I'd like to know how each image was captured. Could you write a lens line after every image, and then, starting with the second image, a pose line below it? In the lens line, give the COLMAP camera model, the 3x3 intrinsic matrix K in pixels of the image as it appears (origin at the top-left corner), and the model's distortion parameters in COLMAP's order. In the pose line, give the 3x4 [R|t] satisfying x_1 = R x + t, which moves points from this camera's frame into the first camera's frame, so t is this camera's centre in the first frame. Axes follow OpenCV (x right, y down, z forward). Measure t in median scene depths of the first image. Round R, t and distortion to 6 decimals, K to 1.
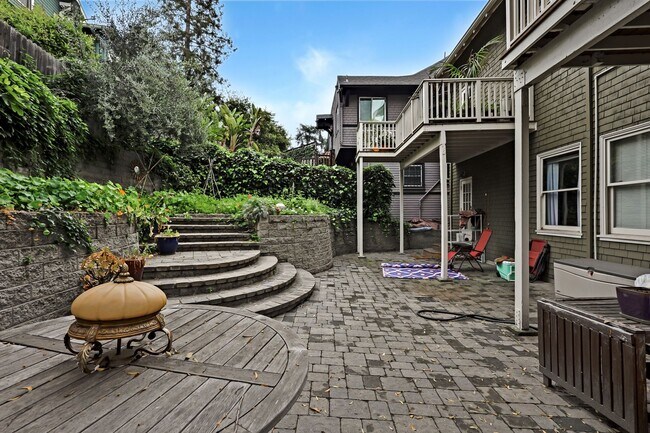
lens RADIAL K [[302.8, 0, 322.4], [0, 302.8, 215.1], [0, 0, 1]] dist [0.000917, 0.001413]
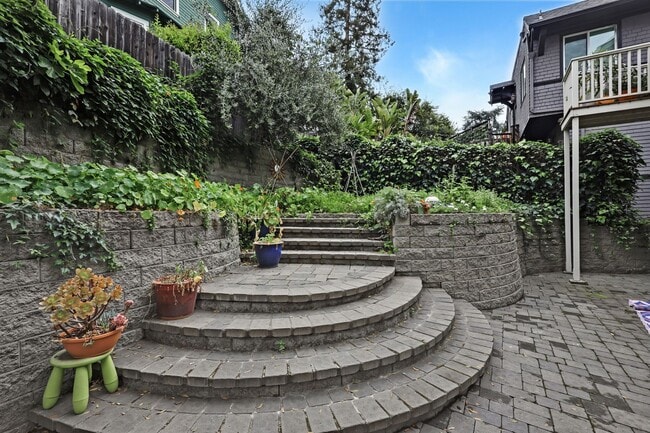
lens RADIAL K [[302.8, 0, 323.9], [0, 302.8, 216.5], [0, 0, 1]] dist [0.000917, 0.001413]
pose [[0.866765, -0.007450, -0.498661, -0.007501], [0.008702, 0.999962, 0.000186, 0.002711], [0.498641, -0.004500, 0.866797, 0.202538]]
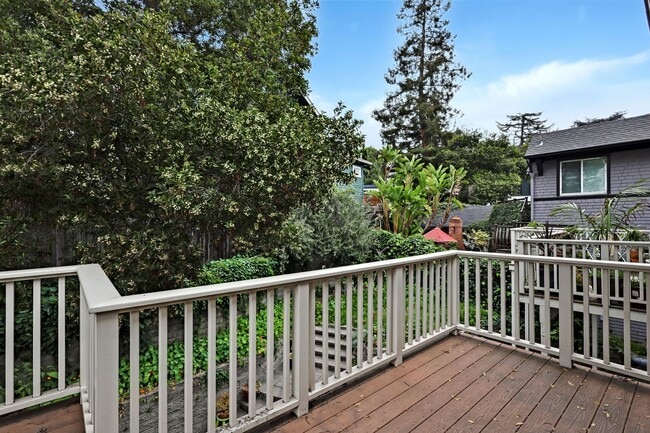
lens RADIAL K [[302.8, 0, 318.7], [0, 302.8, 222.7], [0, 0, 1]] dist [0.000917, 0.001413]
pose [[0.670183, 0.001227, -0.742195, 0.375929], [0.004158, 0.999977, 0.005408, -0.312388], [0.742184, -0.006711, 0.670162, 0.002572]]
